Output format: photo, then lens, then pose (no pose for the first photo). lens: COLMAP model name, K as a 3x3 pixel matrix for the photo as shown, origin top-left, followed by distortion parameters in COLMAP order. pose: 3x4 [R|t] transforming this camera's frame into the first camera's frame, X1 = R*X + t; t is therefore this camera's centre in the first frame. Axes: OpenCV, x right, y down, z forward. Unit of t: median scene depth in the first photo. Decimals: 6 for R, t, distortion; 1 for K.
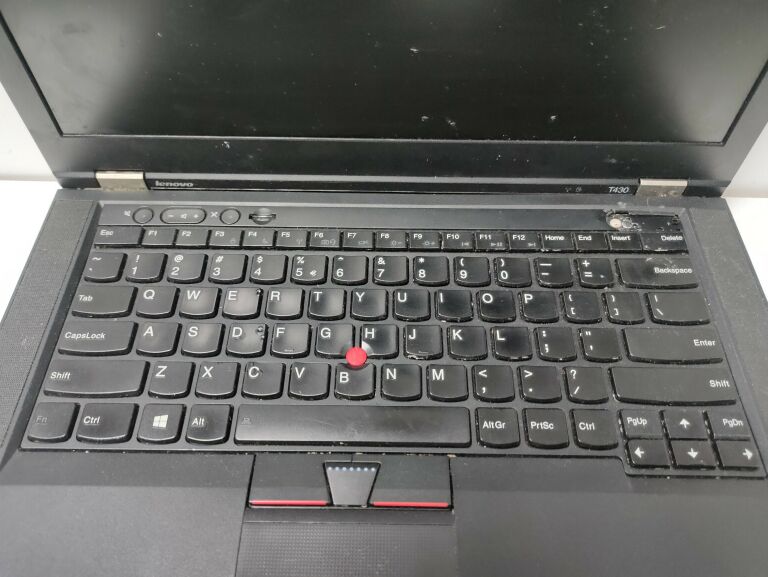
lens RADIAL K [[638.8, 0, 380.8], [0, 638.8, 294.3], [0, 0, 1]] dist [0.014037, -0.017274]
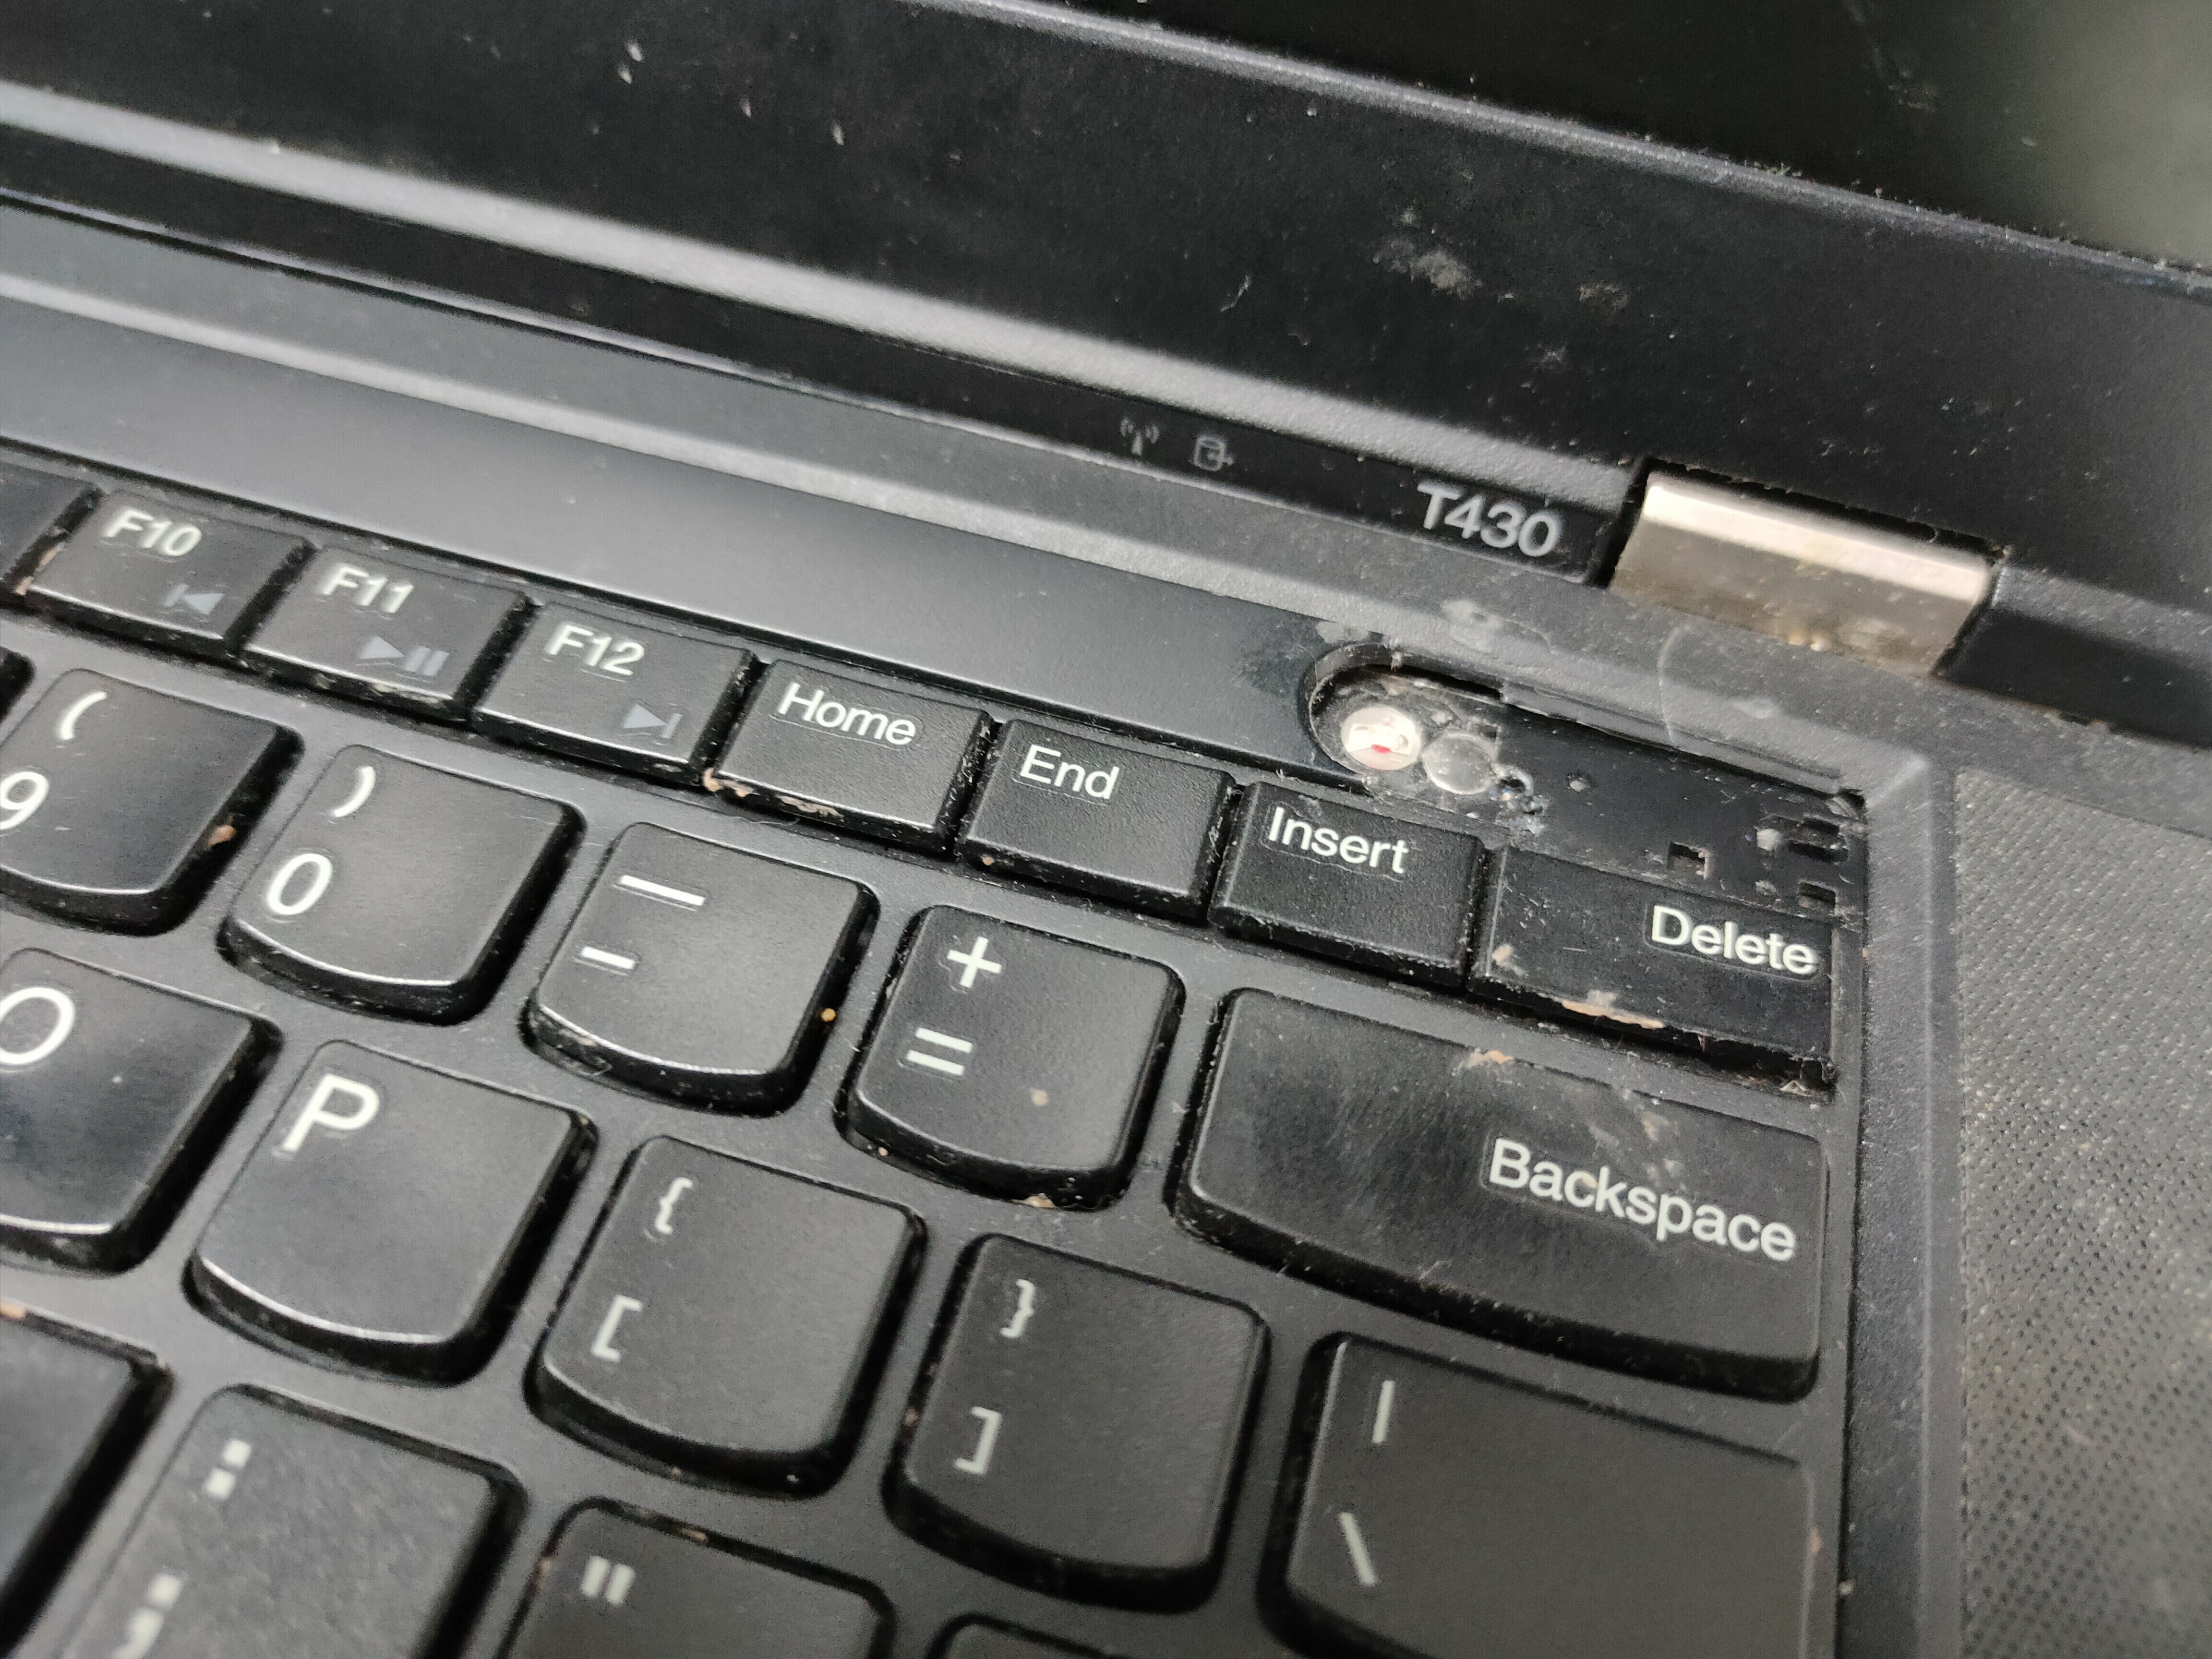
lens RADIAL K [[1995.0, 0, 1114.7], [0, 1995.0, 823.1], [0, 0, 1]] dist [-0.037327, 0.008798]
pose [[0.965408, 0.245186, -0.088719, 0.369505], [-0.251165, 0.965834, -0.063881, -0.055561], [0.070025, 0.083955, 0.994006, 0.608359]]
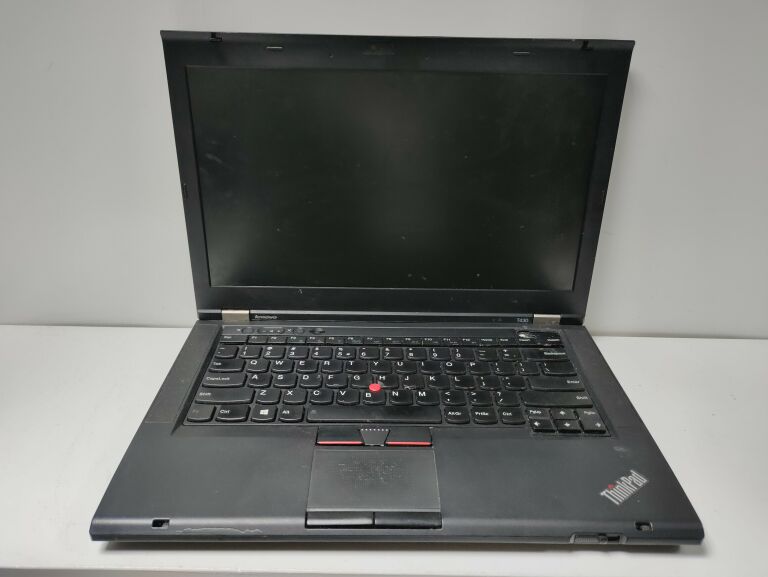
lens RADIAL K [[638.8, 0, 383.6], [0, 638.8, 286.0], [0, 0, 1]] dist [0.014037, -0.017274]
pose [[0.999634, 0.002741, 0.026905, -0.056046], [0.010574, 0.876055, -0.482096, 0.624438], [-0.024892, 0.482204, 0.875705, -0.590642]]
